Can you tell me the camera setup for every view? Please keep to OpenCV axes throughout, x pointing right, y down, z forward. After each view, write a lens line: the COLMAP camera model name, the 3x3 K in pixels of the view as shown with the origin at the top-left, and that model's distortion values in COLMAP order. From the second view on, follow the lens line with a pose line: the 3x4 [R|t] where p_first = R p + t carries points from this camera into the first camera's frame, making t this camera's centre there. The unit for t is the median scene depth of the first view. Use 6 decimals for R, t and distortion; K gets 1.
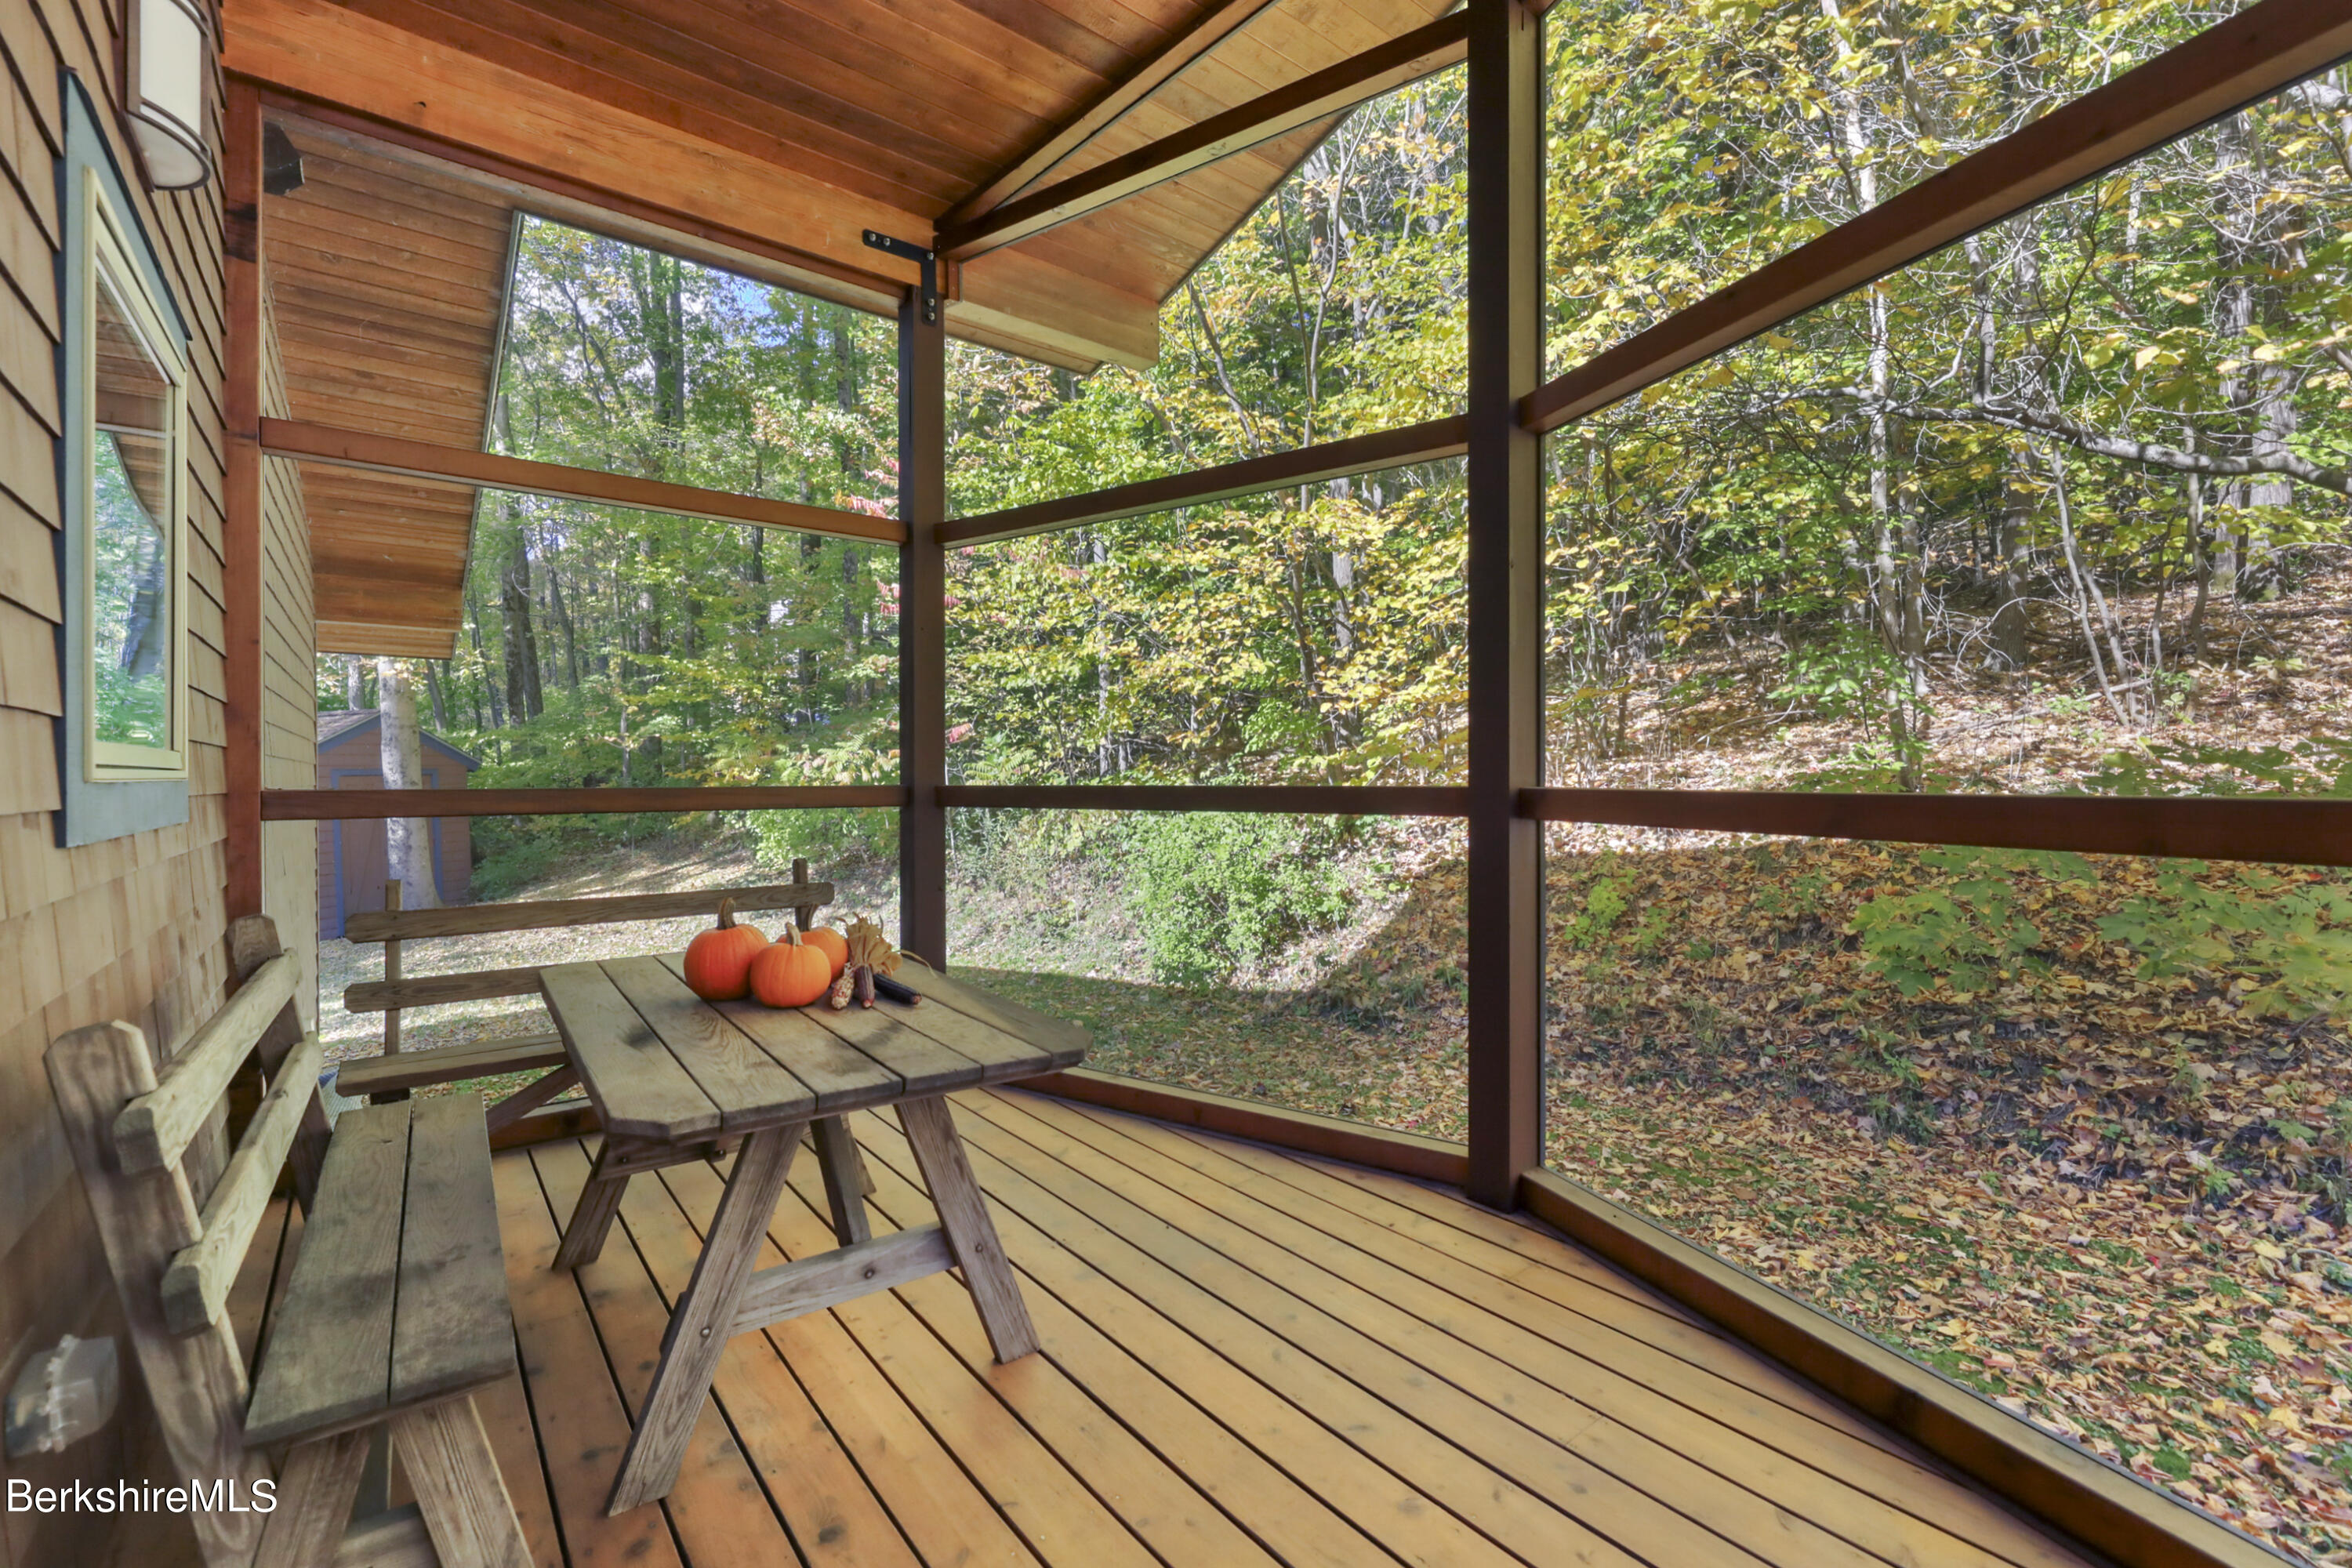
lens RADIAL K [[961.1, 0, 1158.9], [0, 961.1, 771.6], [0, 0, 1]] dist [0.002539, -0.000060]
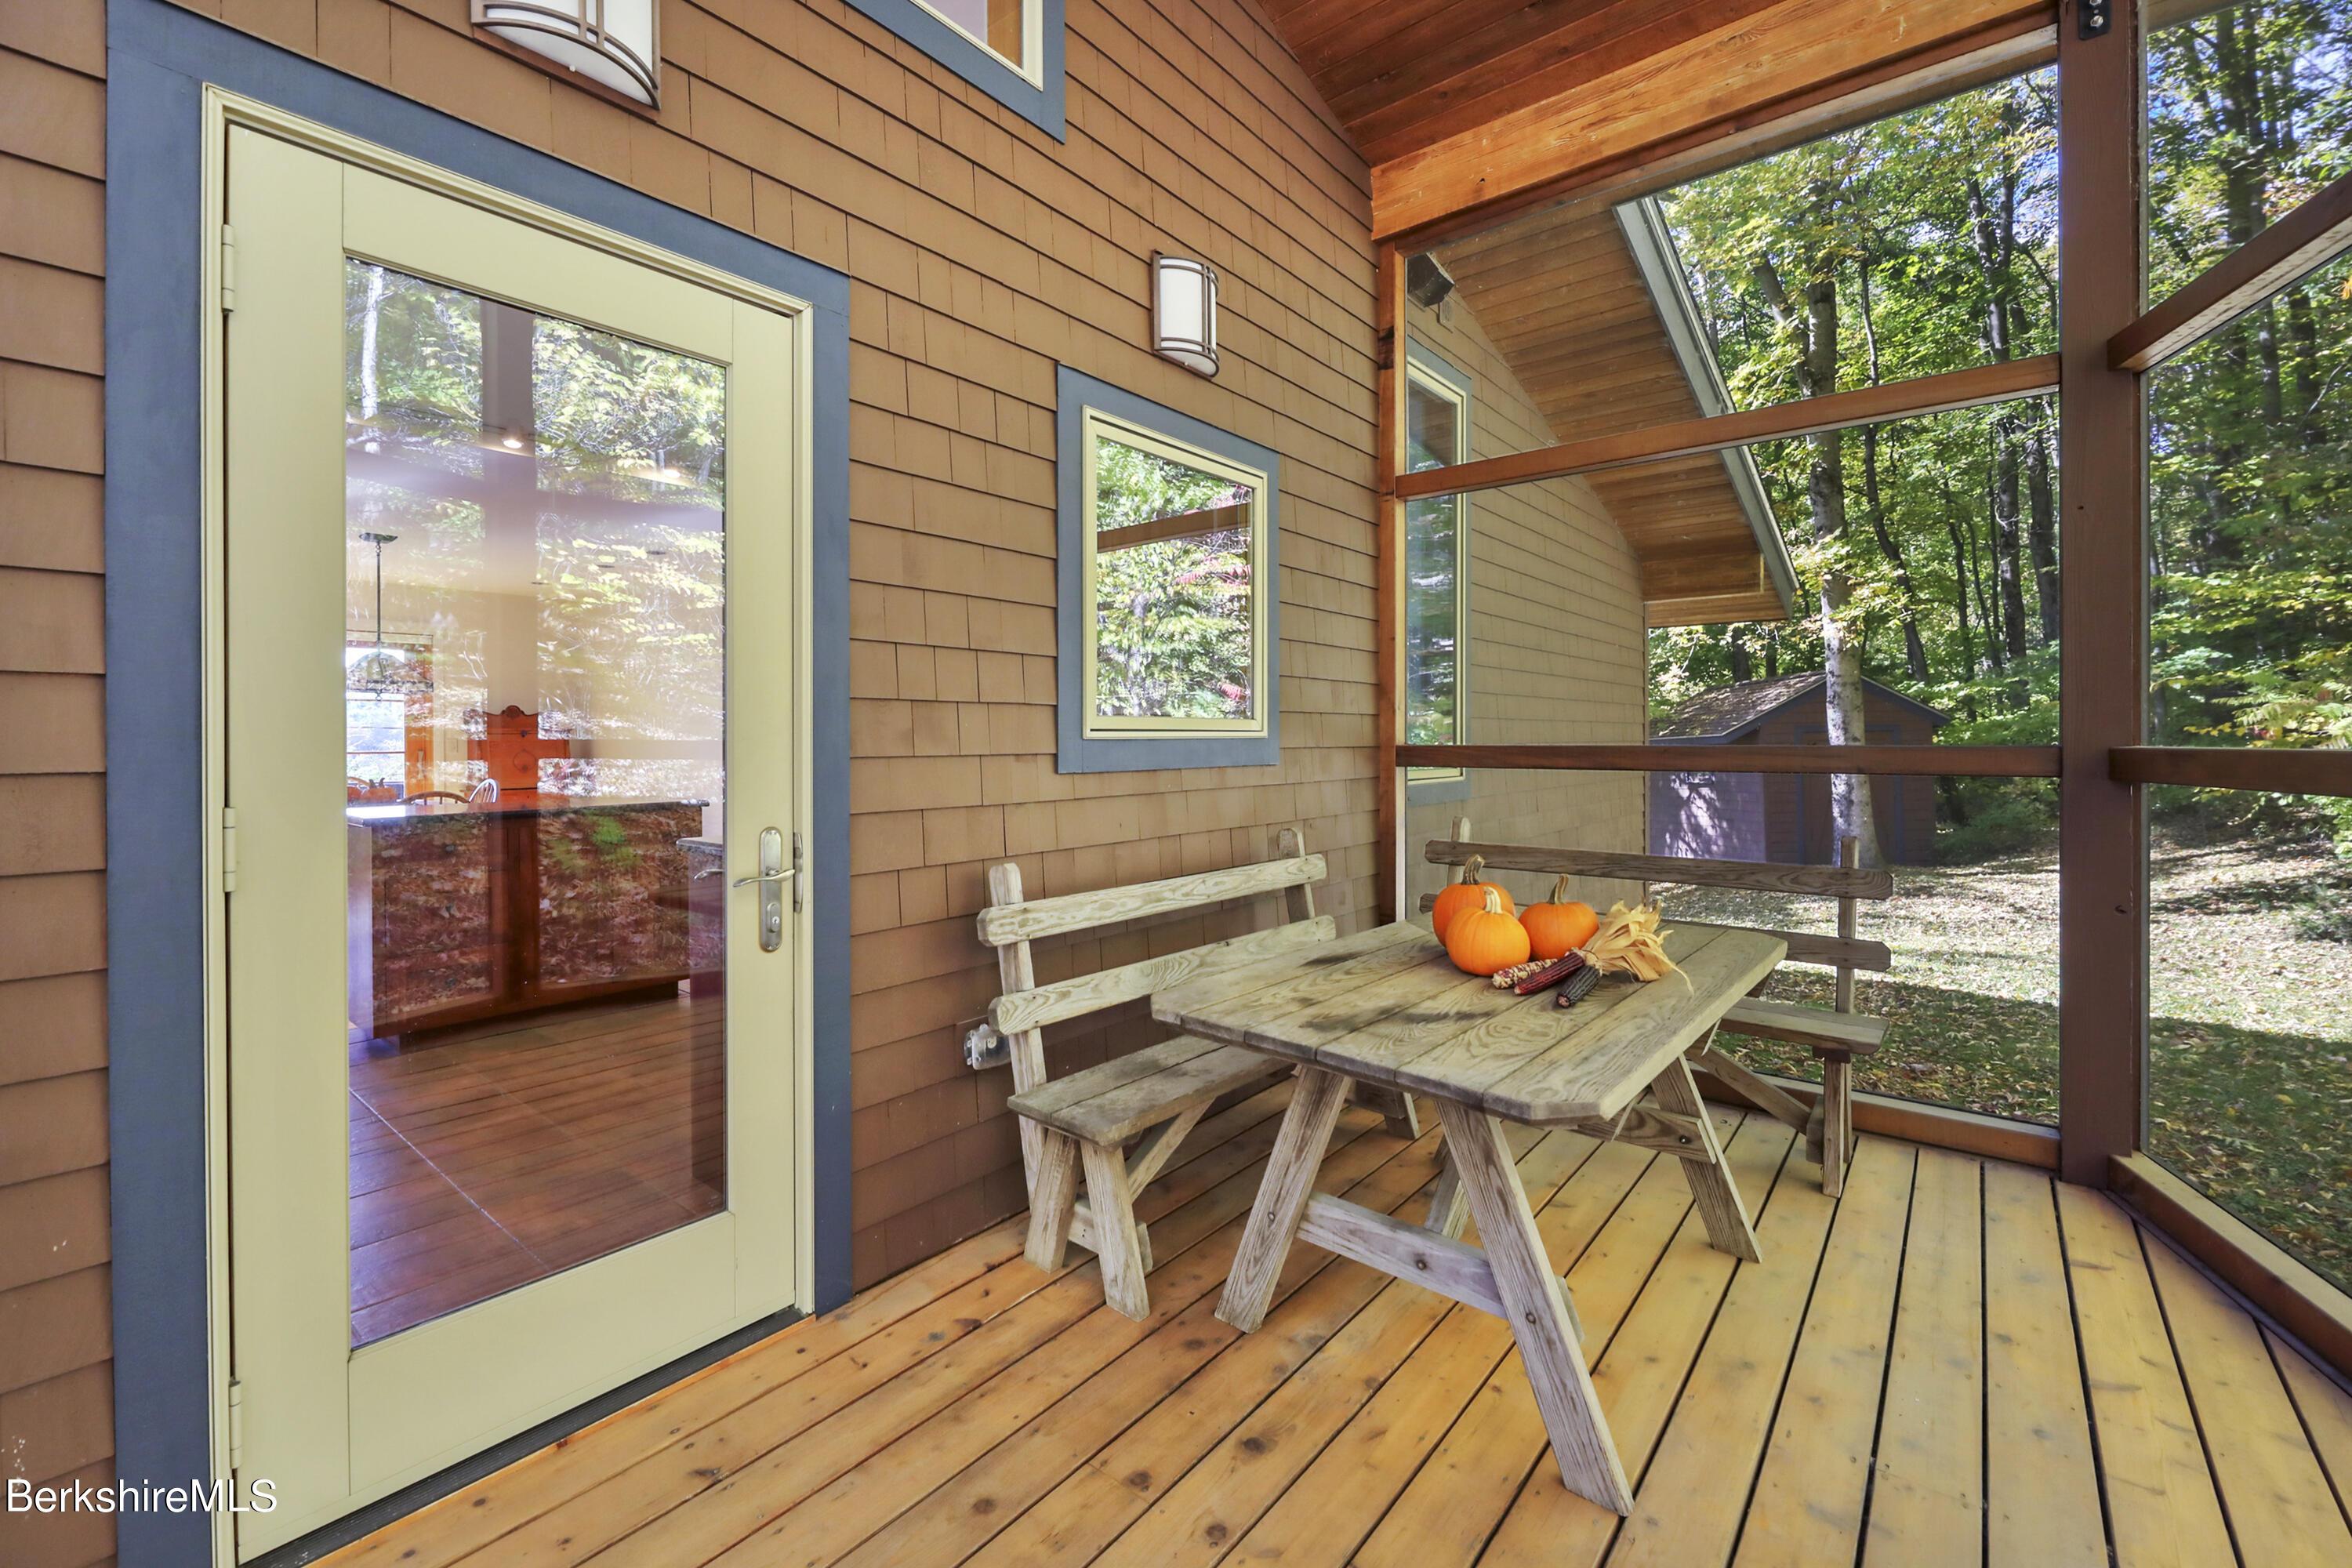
lens RADIAL K [[975.2, 0, 1178.4], [0, 975.2, 738.1], [0, 0, 1]] dist [-0.000274, -0.000051]
pose [[0.243631, 0.001382, -0.969867, 0.310647], [0.008255, 0.999960, 0.003499, 0.001253], [0.969833, -0.008859, 0.243609, 0.299110]]
